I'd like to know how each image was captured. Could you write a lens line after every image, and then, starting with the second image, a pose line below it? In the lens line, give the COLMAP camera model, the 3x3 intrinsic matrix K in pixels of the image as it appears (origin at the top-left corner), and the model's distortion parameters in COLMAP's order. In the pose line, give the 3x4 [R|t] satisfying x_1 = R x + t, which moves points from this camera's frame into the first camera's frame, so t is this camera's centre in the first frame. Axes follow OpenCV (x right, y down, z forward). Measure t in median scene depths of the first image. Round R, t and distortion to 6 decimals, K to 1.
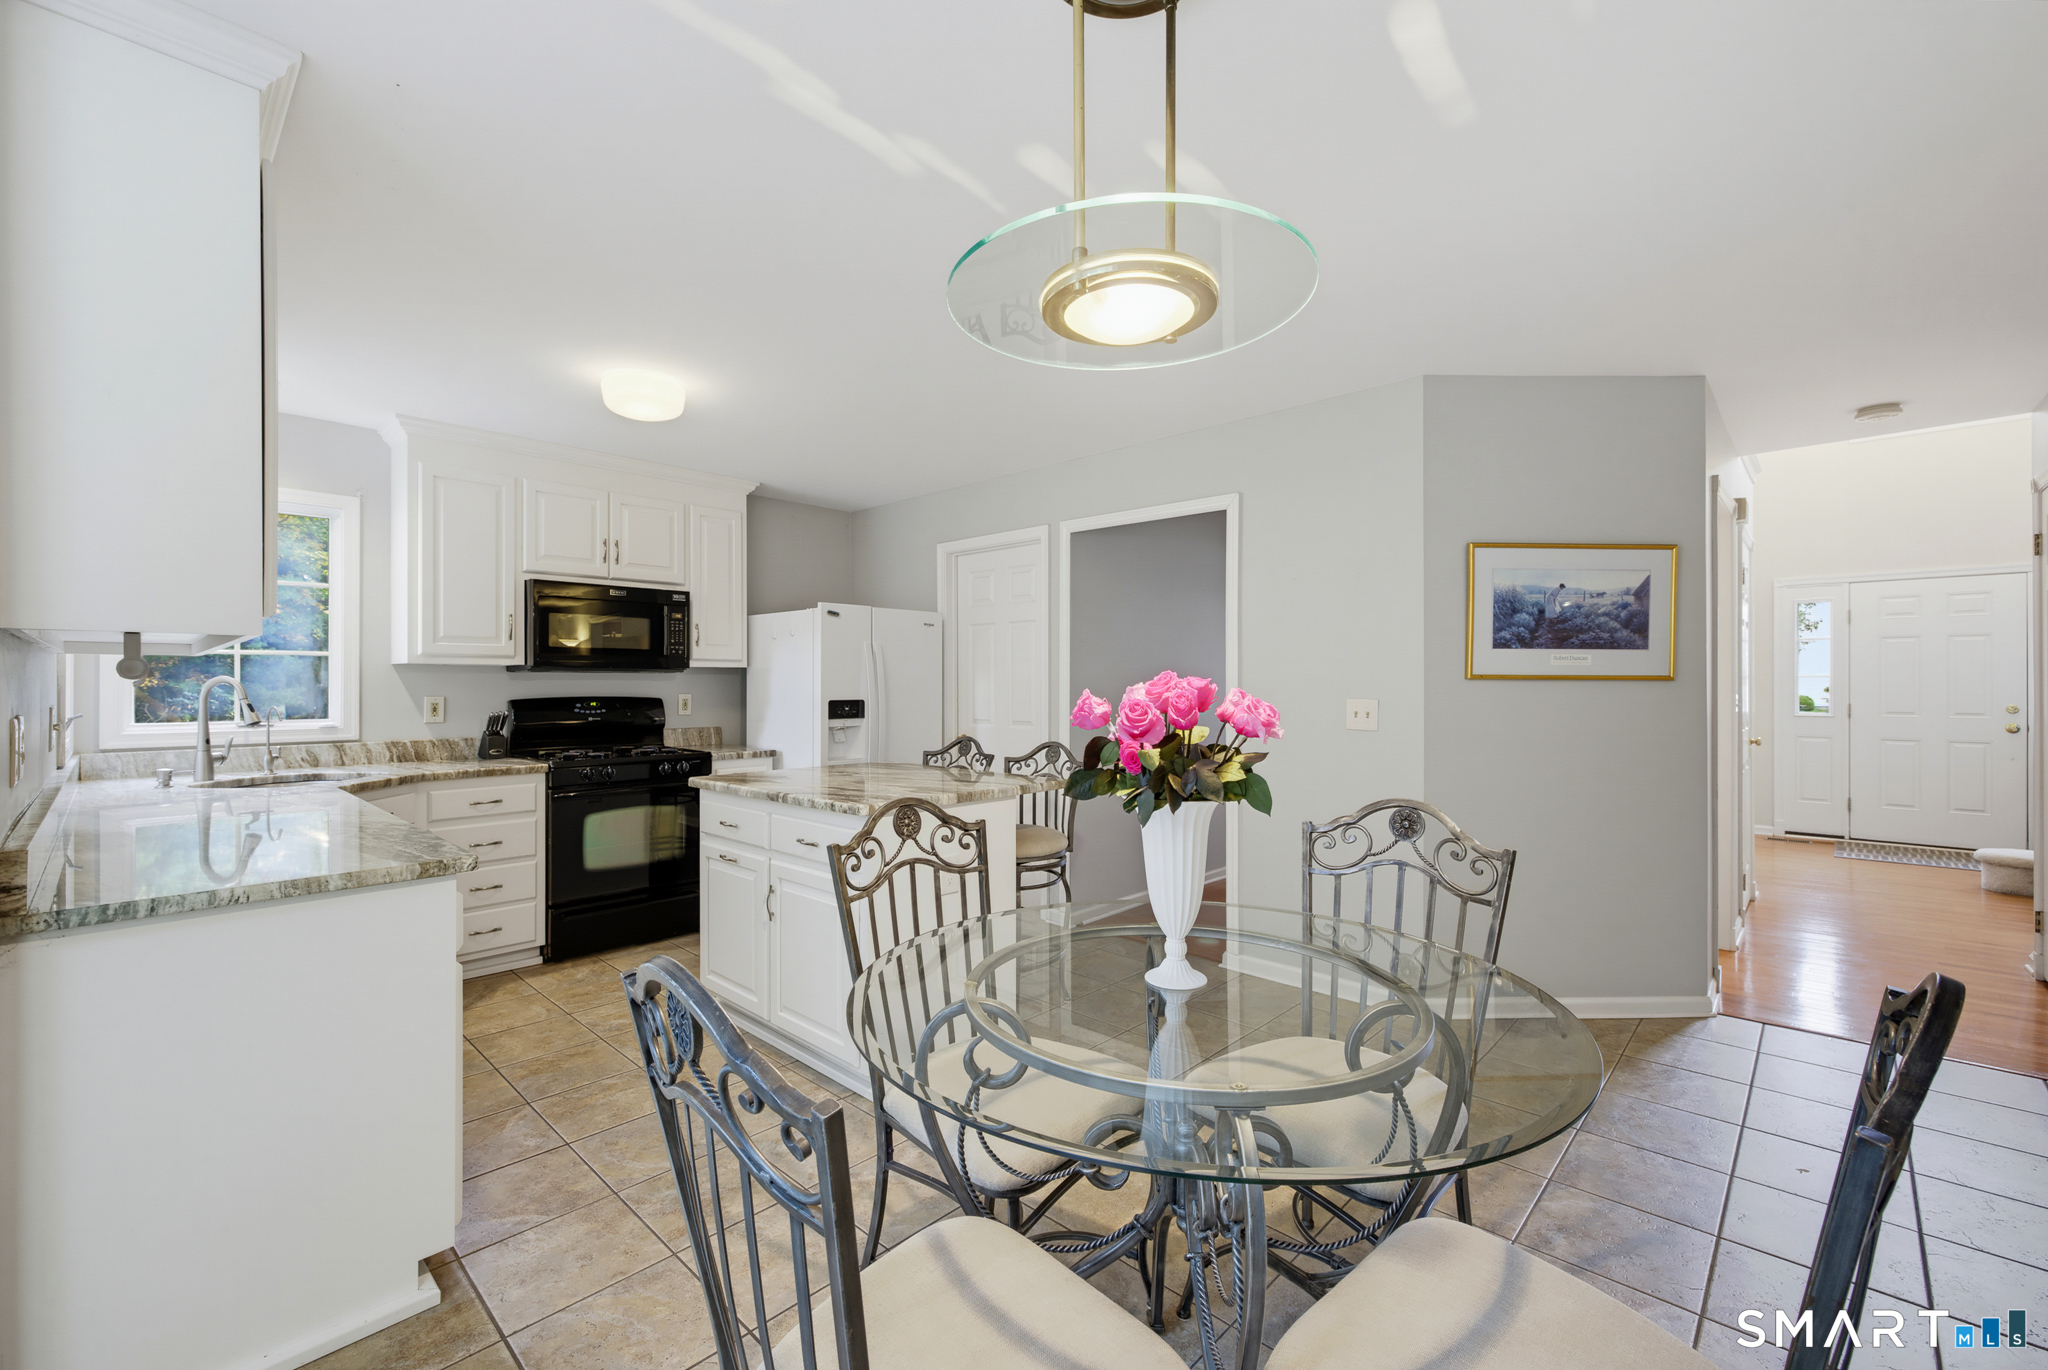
lens RADIAL K [[851.0, 0, 1023.2], [0, 851.0, 681.5], [0, 0, 1]] dist [0.005368, -0.001233]
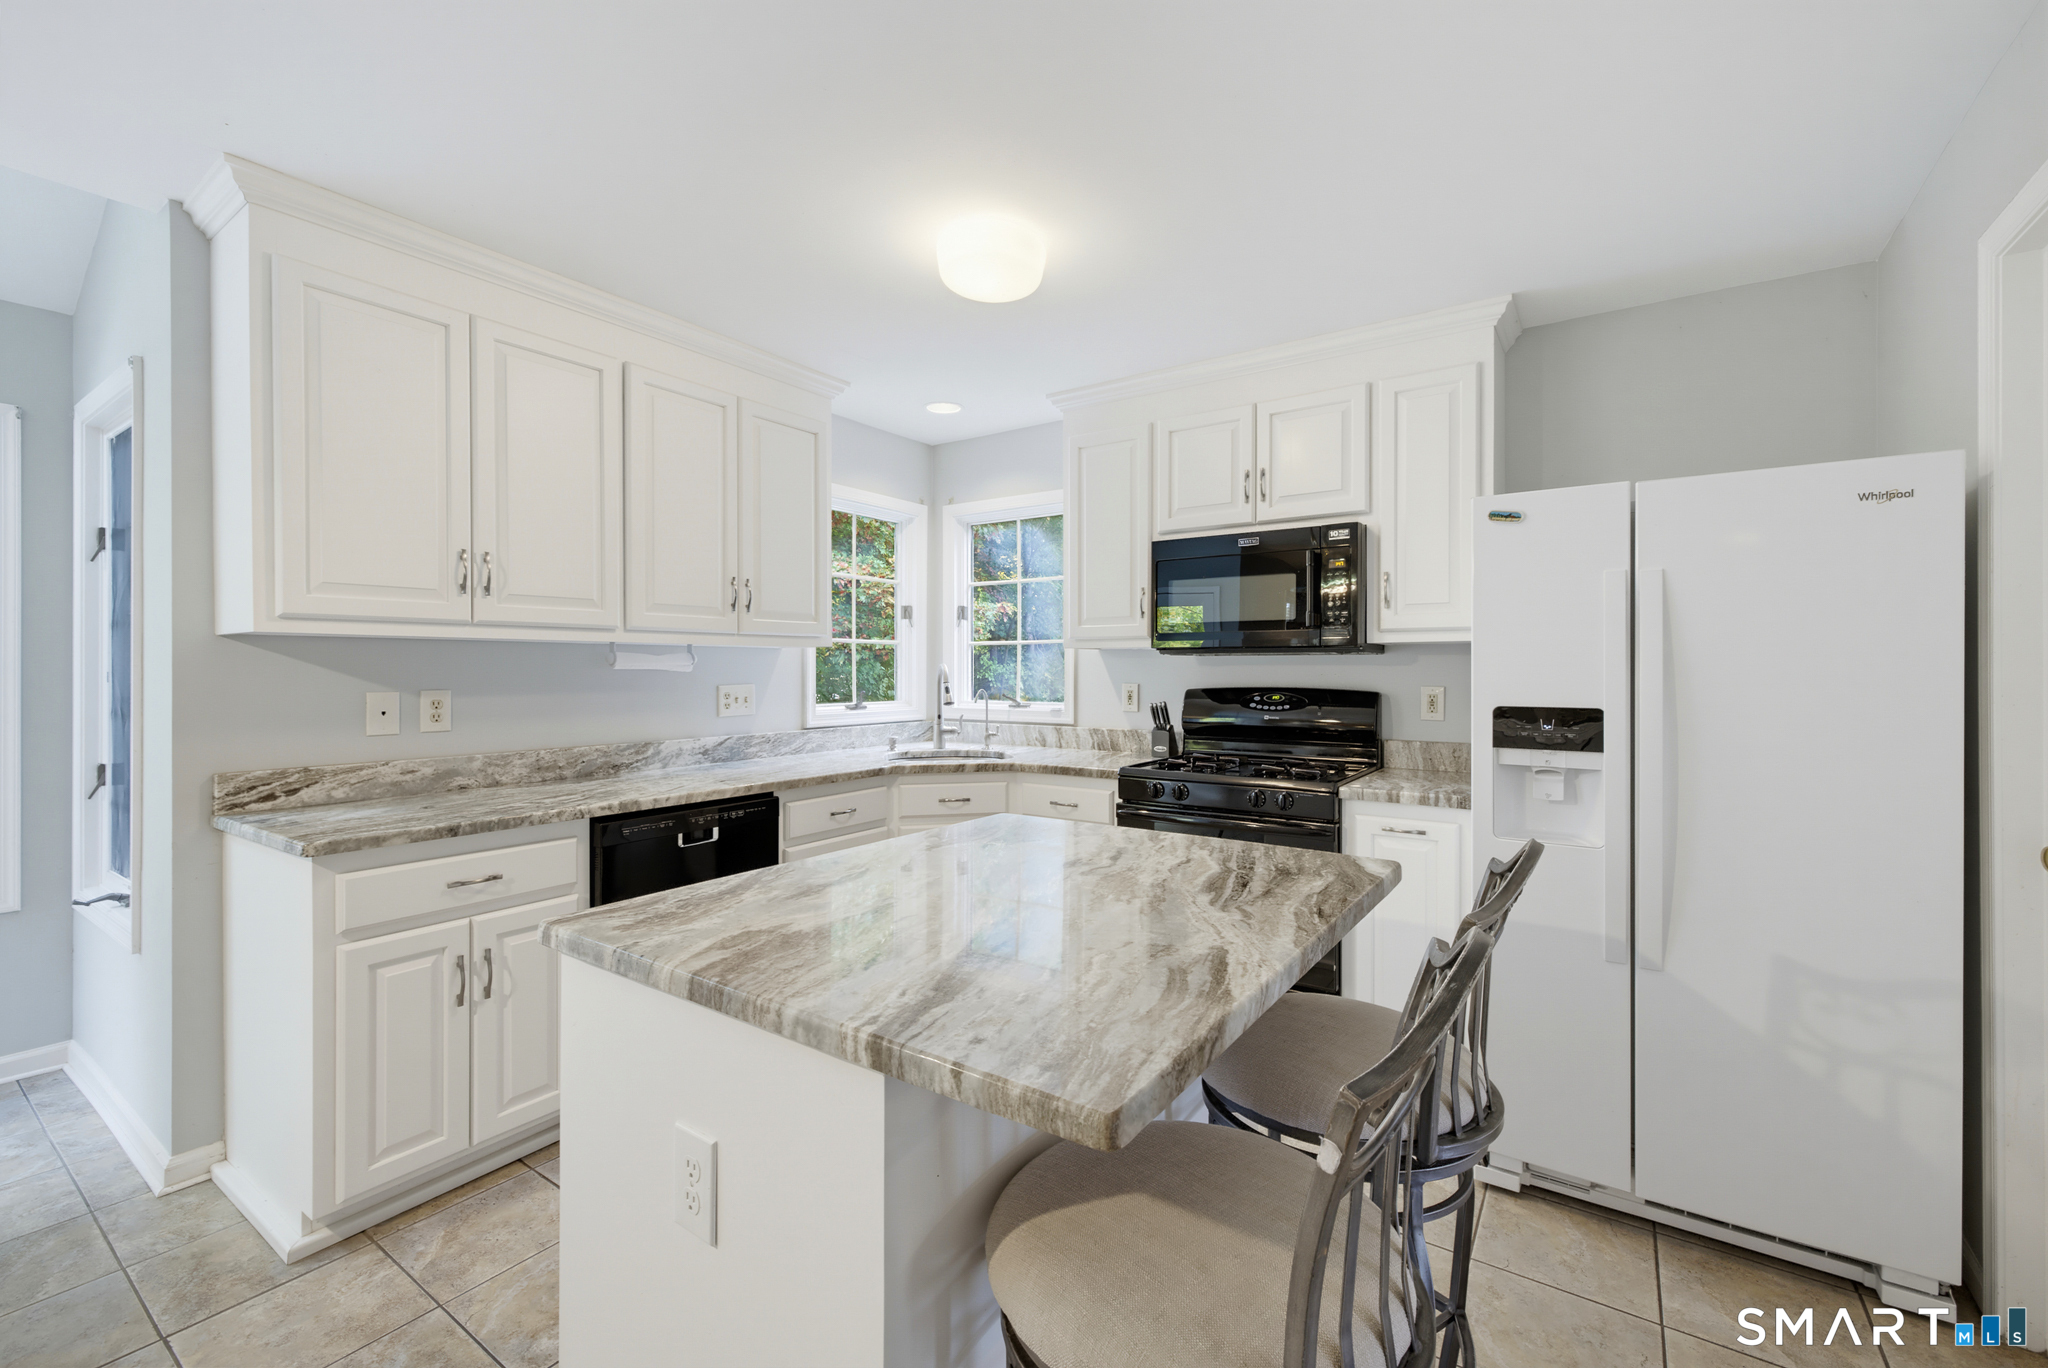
lens RADIAL K [[851.0, 0, 1031.2], [0, 851.0, 672.3], [0, 0, 1]] dist [0.005368, -0.001233]
pose [[0.154784, 0.003066, -0.987944, 0.206478], [0.000607, 0.999995, 0.003198, 0.002539], [0.987948, -0.001095, 0.154781, 0.741238]]
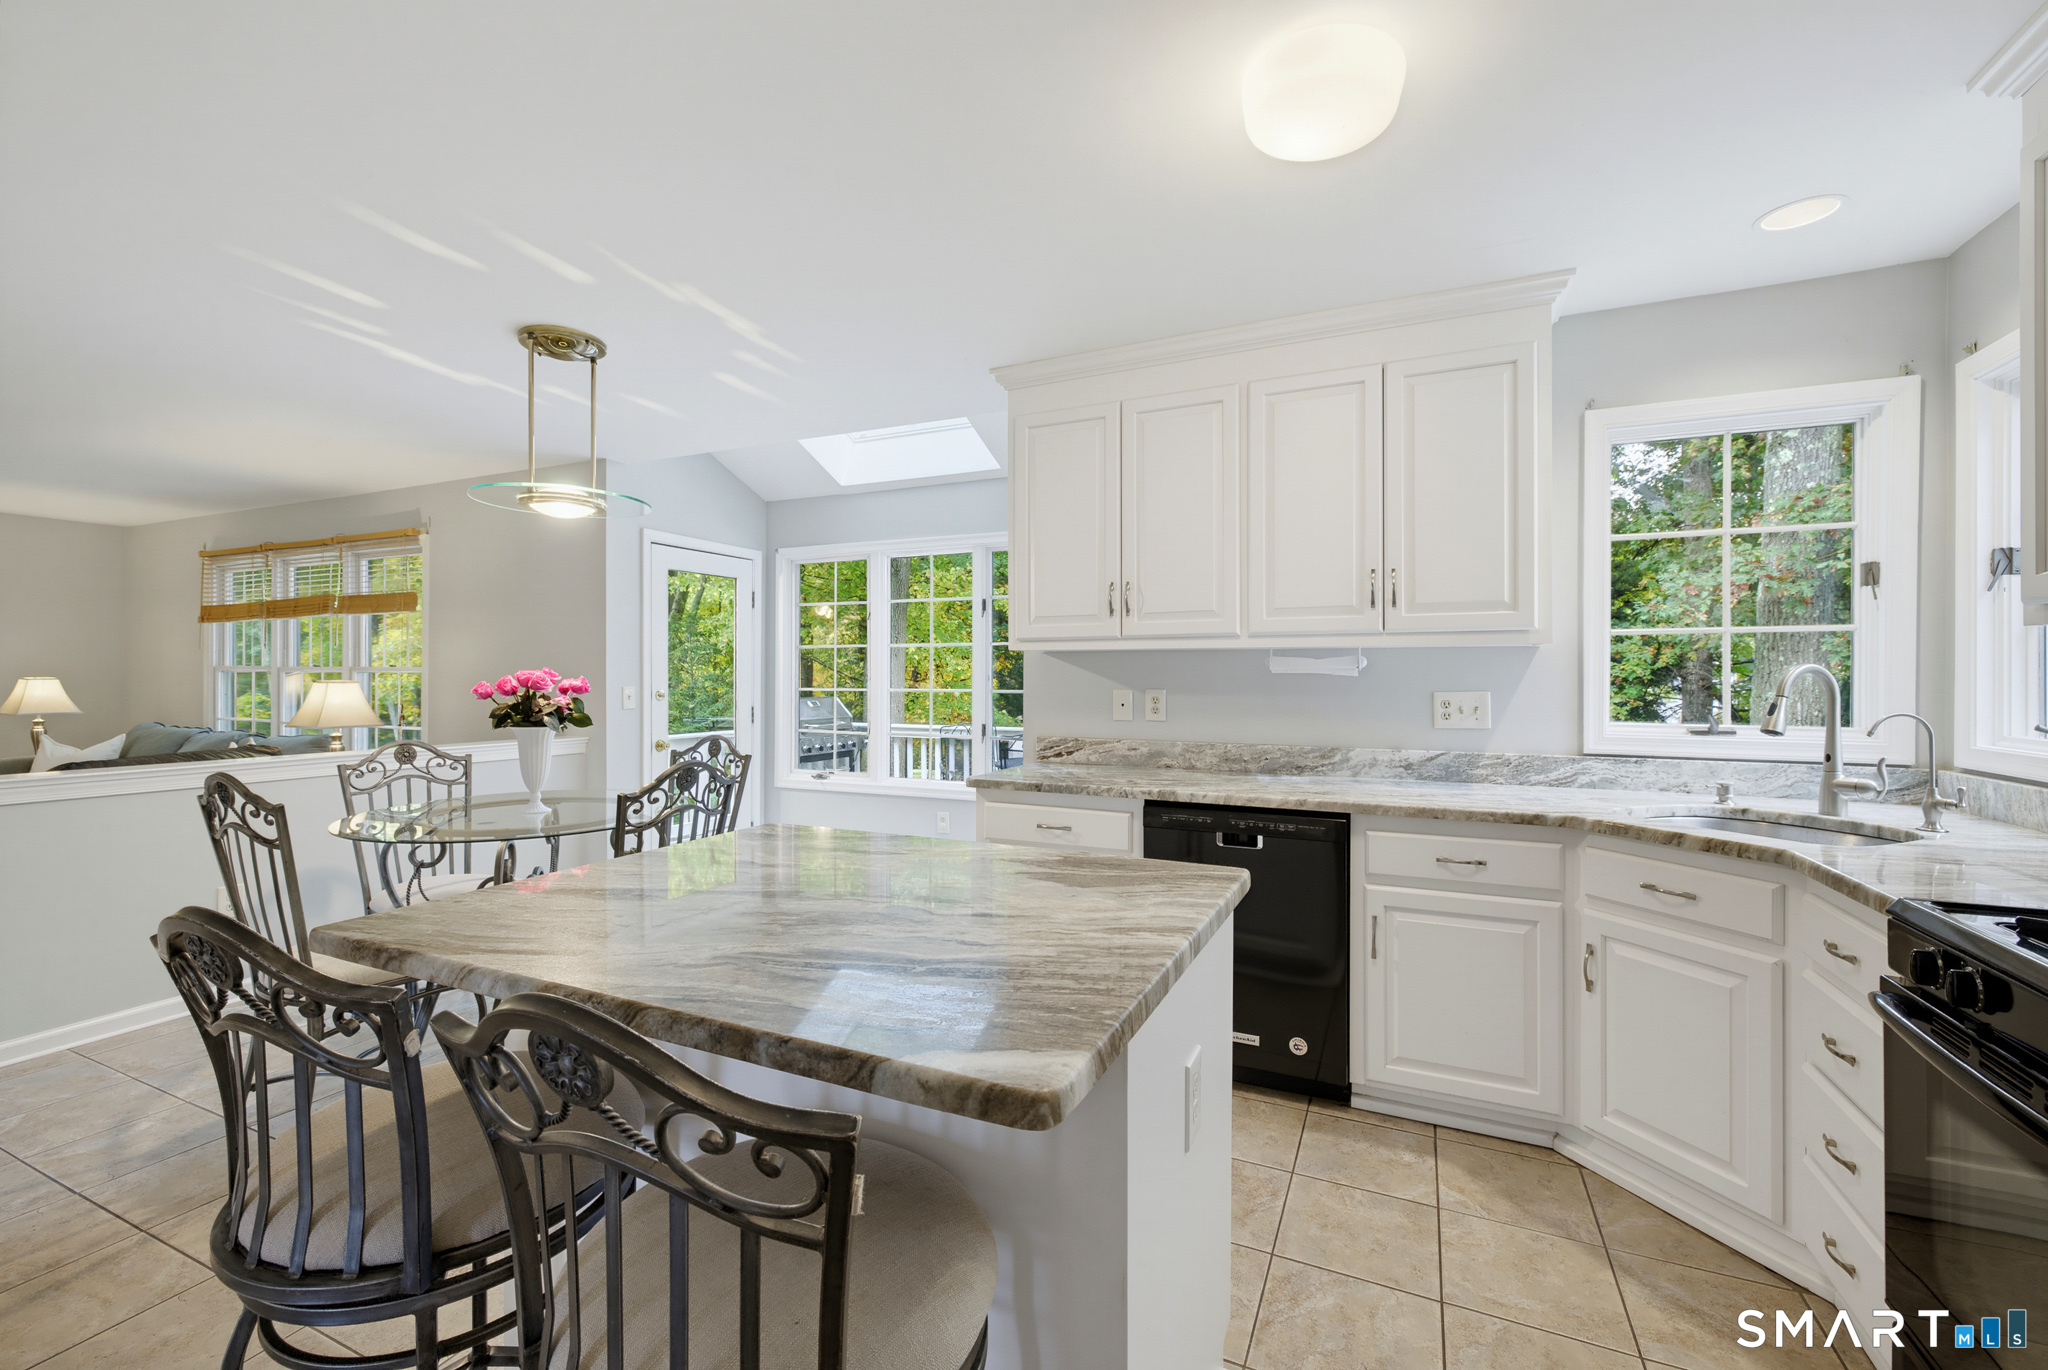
lens RADIAL K [[851.0, 0, 1019.1], [0, 851.0, 672.8], [0, 0, 1]] dist [0.005368, -0.001233]
pose [[-0.948457, -0.003041, -0.316892, -0.095605], [-0.002124, 0.999992, -0.003239, 0.004556], [0.316899, -0.002399, -0.948456, 1.136202]]
